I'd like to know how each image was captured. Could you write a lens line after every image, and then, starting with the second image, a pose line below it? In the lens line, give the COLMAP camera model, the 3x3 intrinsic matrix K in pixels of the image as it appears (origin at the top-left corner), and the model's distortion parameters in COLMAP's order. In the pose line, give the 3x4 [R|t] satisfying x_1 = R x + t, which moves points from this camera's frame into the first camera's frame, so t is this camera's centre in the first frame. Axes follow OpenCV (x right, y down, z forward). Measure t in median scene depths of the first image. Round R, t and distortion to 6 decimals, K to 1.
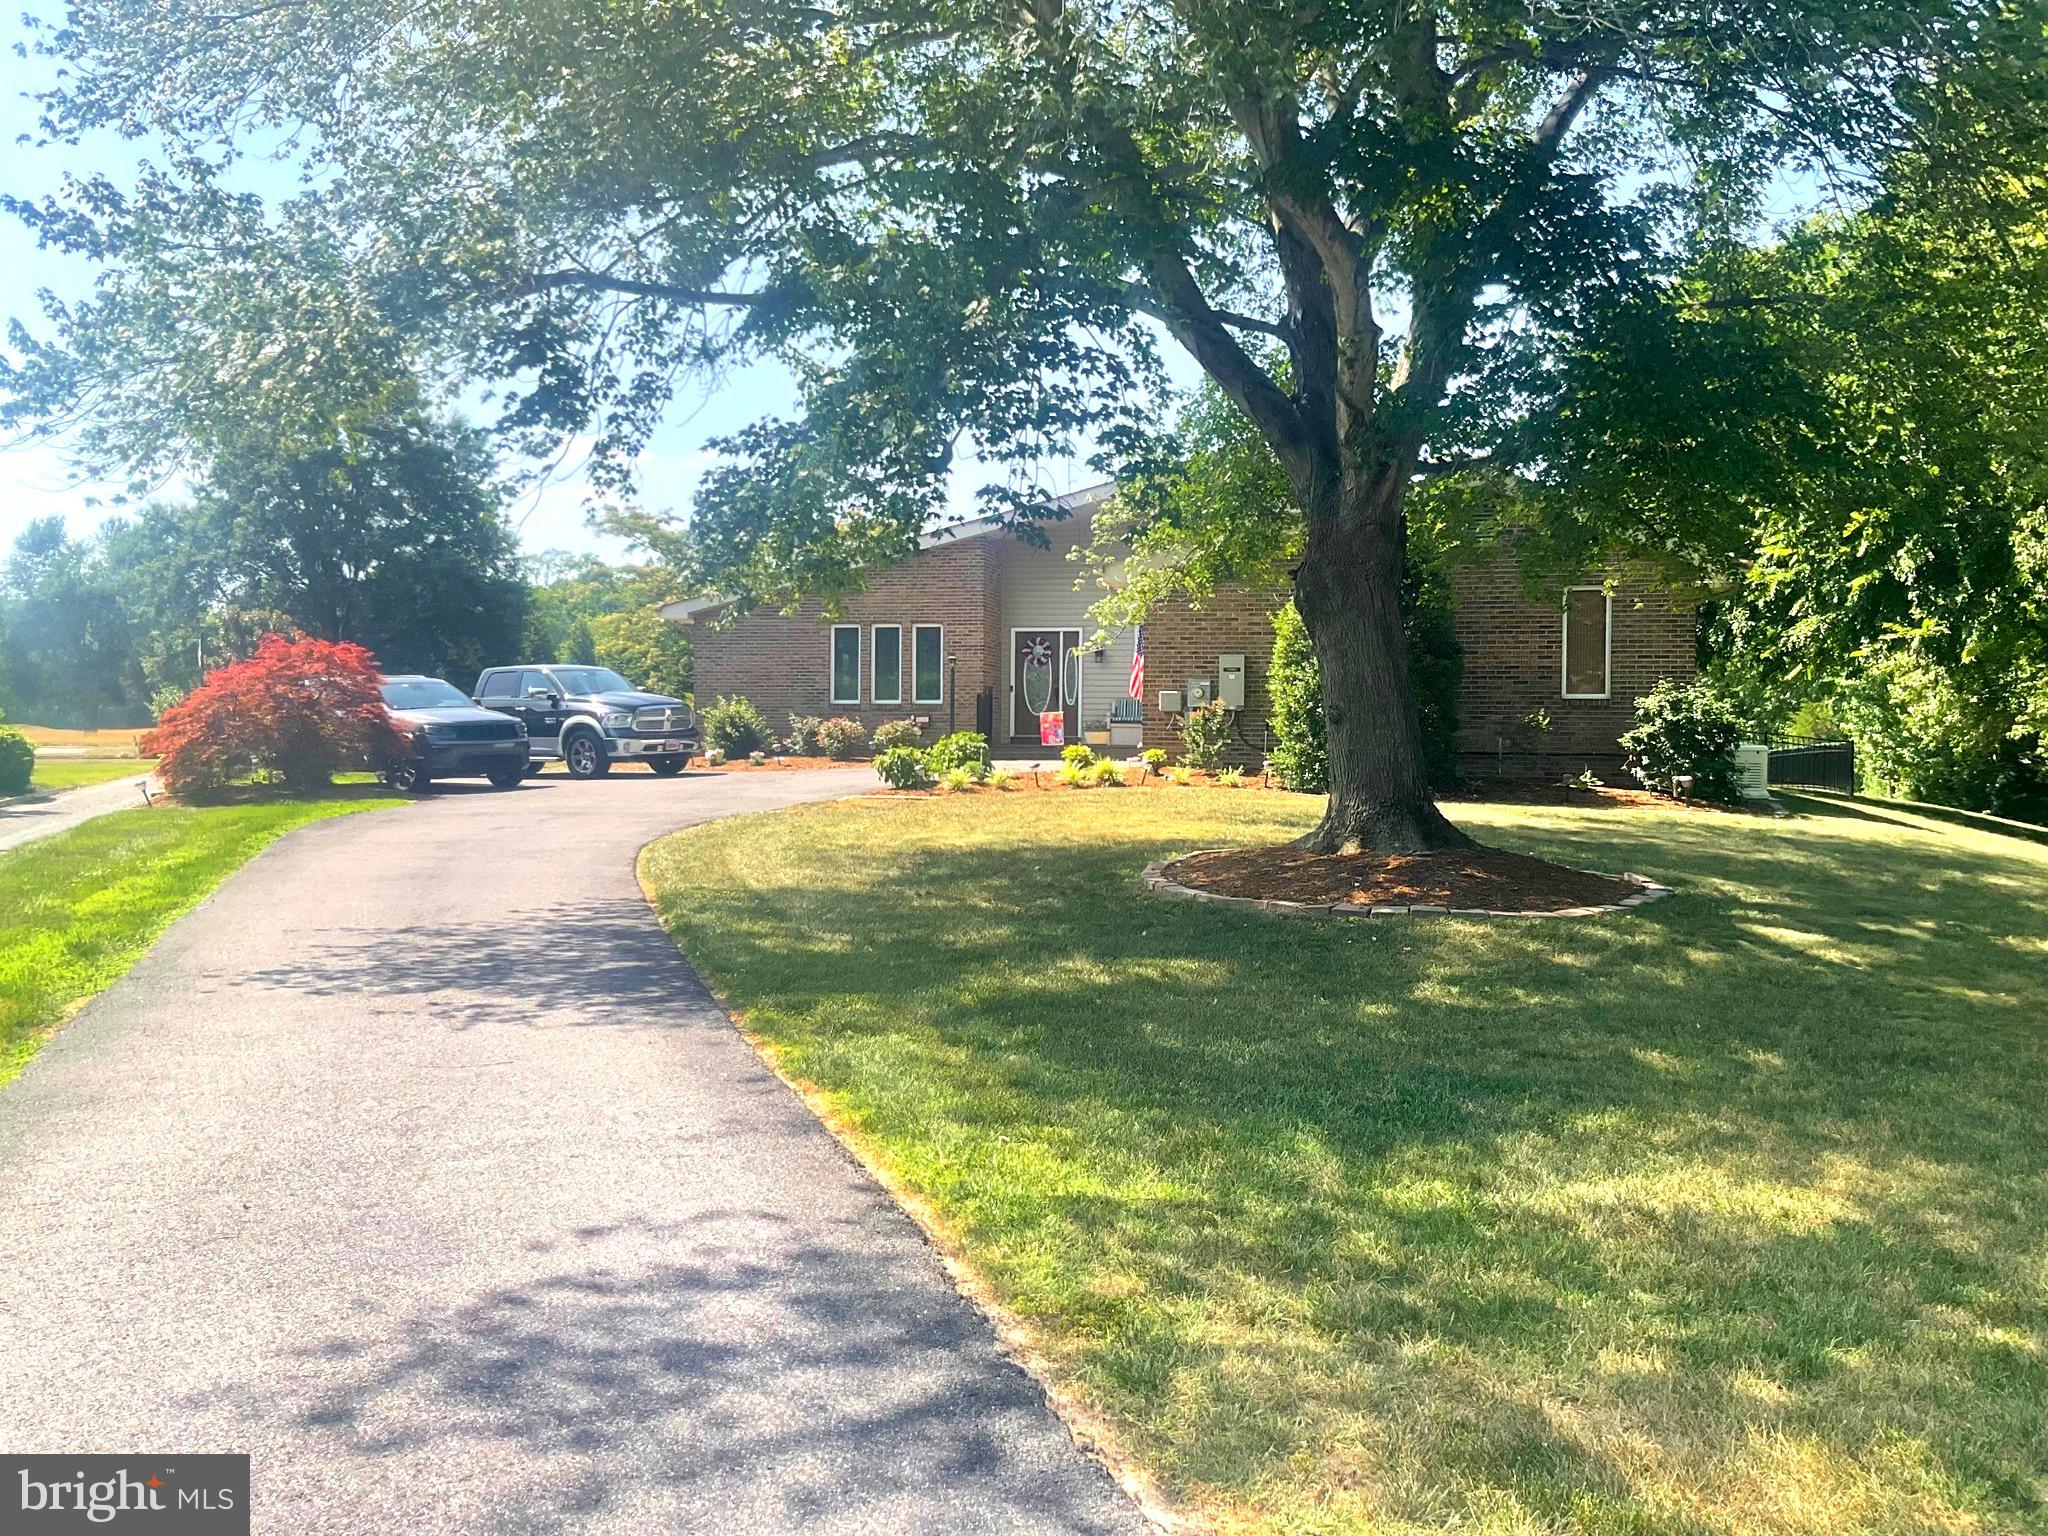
lens RADIAL K [[1693.1, 0, 1054.7], [0, 1693.1, 777.4], [0, 0, 1]] dist [0.106939, -0.223287]
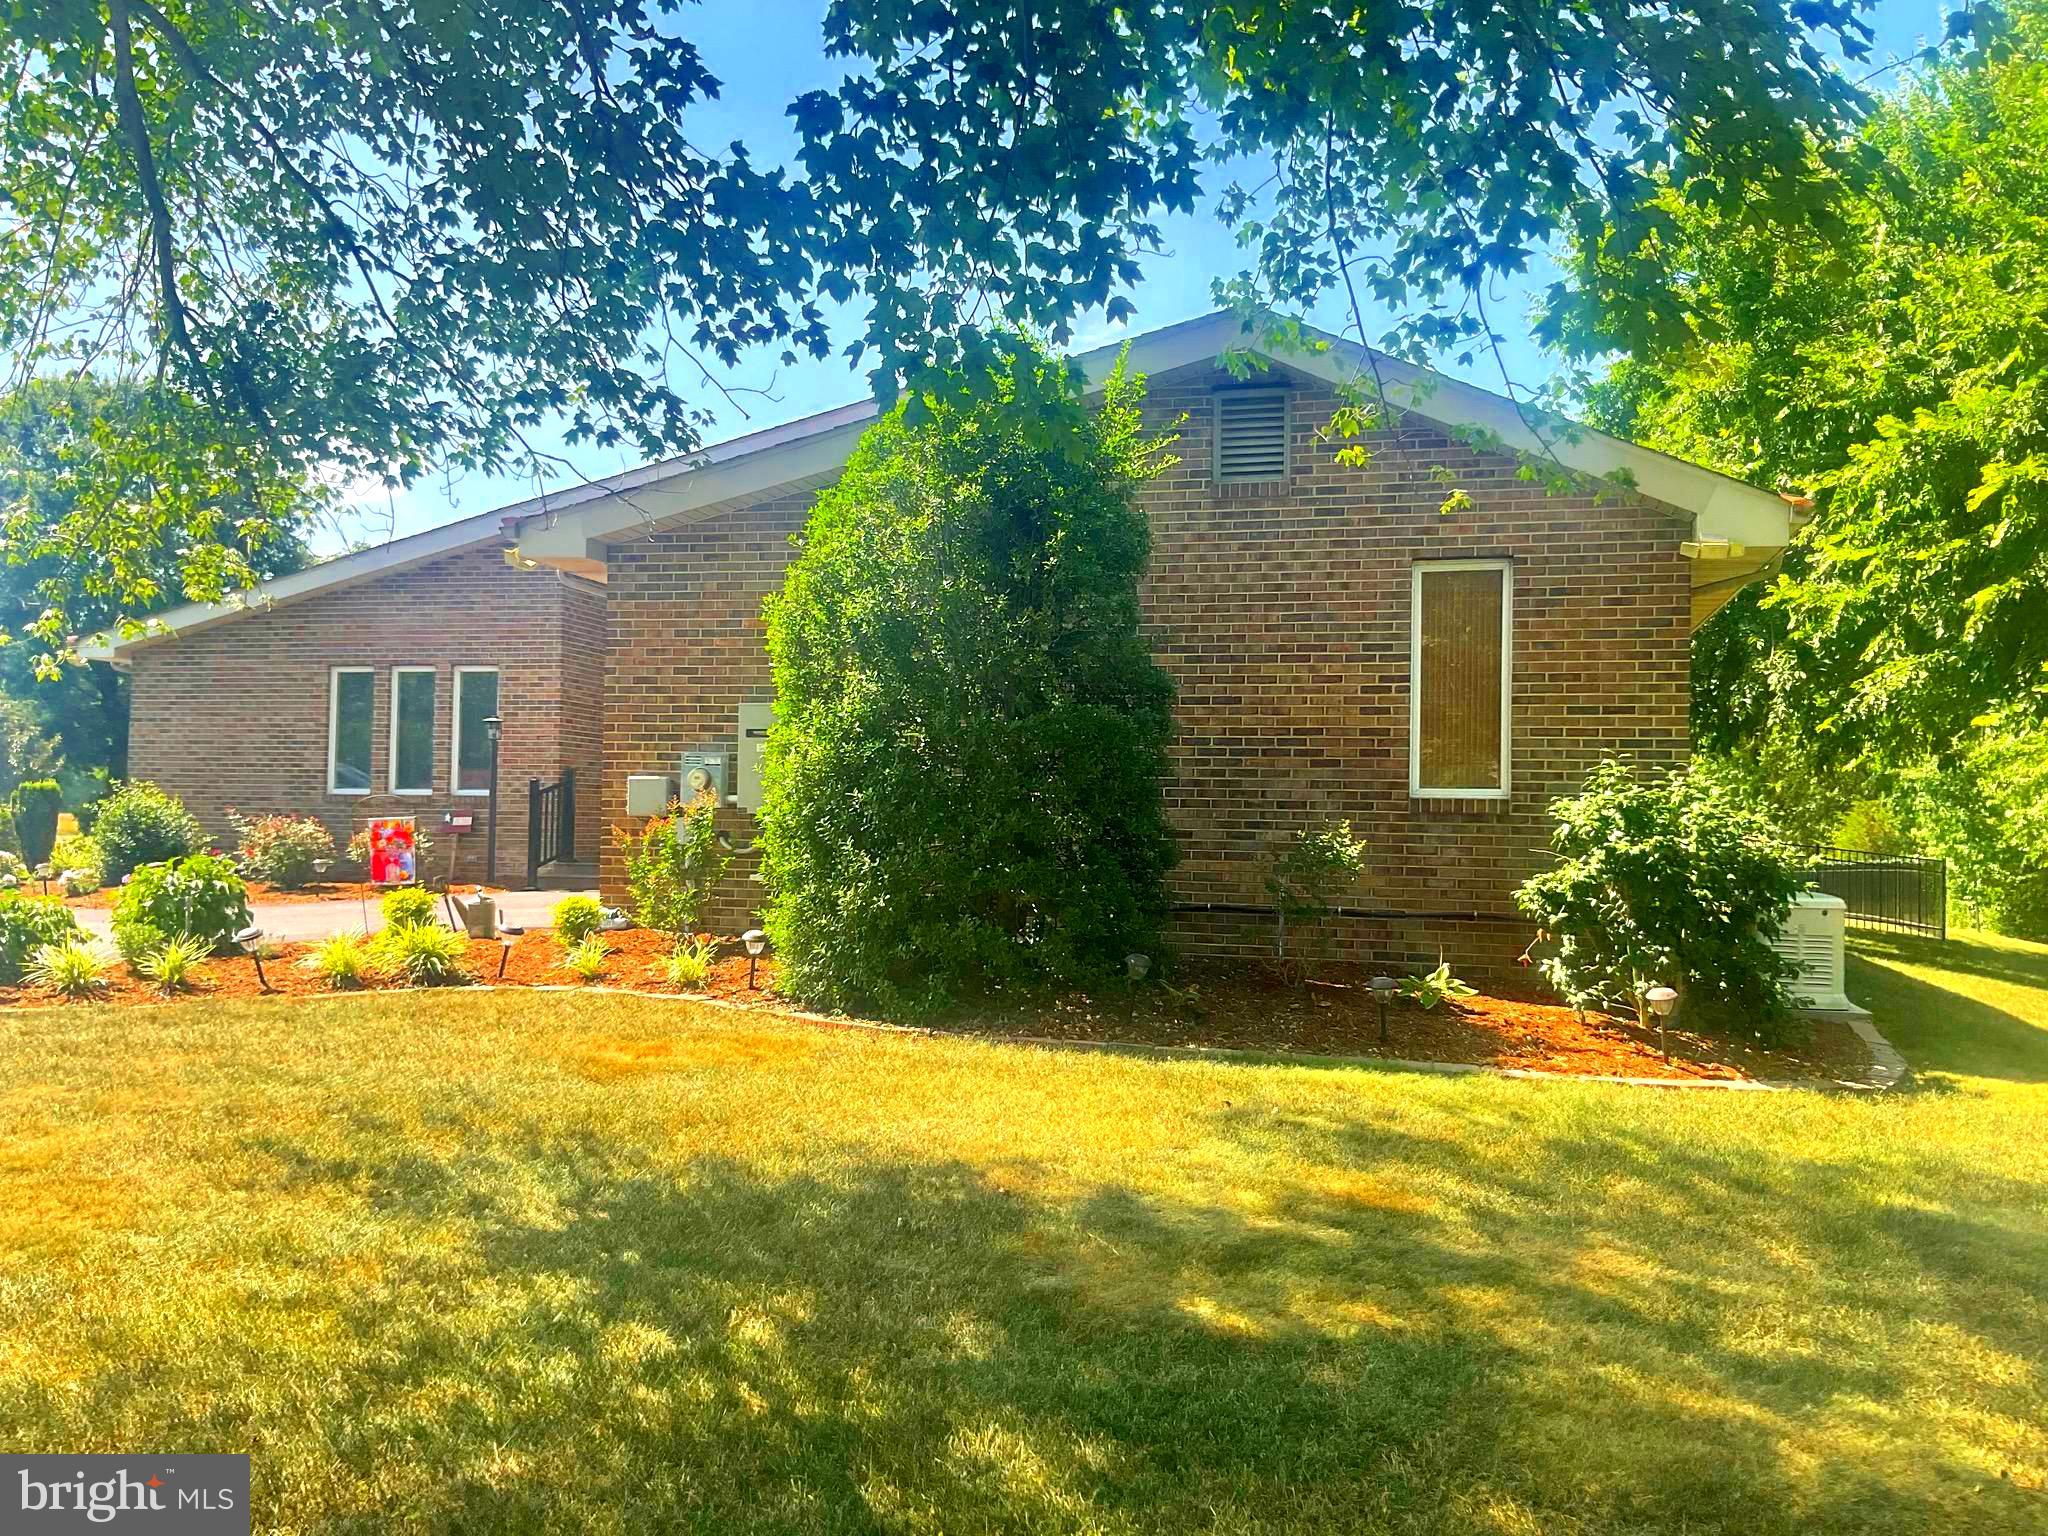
lens RADIAL K [[1745.4, 0, 1062.7], [0, 1745.4, 860.1], [0, 0, 1]] dist [0.110731, -0.255619]
pose [[0.999977, 0.006629, -0.001565, 0.167956], [-0.006636, 0.999965, -0.005021, -0.021593], [0.001531, 0.005031, 0.999986, 0.428104]]
